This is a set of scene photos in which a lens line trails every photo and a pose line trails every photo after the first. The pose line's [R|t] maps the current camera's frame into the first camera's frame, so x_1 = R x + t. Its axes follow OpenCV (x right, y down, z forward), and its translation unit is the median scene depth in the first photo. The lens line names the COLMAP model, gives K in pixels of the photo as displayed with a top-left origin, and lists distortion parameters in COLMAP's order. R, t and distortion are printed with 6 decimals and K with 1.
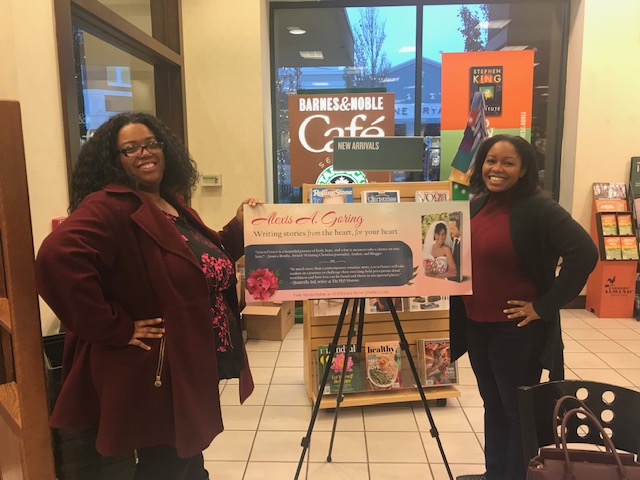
lens RADIAL K [[503.4, 0, 318.2], [0, 503.4, 237.5], [0, 0, 1]] dist [0.016351, -0.008524]
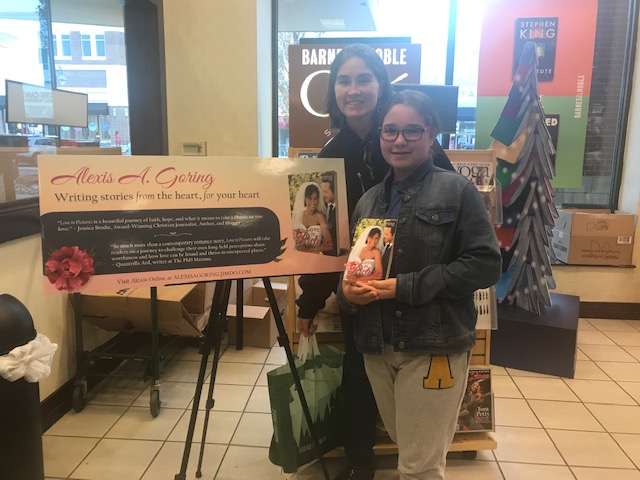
lens RADIAL K [[503.4, 0, 322.8], [0, 503.4, 235.6], [0, 0, 1]] dist [0.016351, -0.008524]
pose [[0.998880, 0.032331, -0.034553, 0.033189], [-0.031436, 0.999164, 0.026150, -0.000763], [0.035369, -0.025035, 0.999061, 0.192515]]
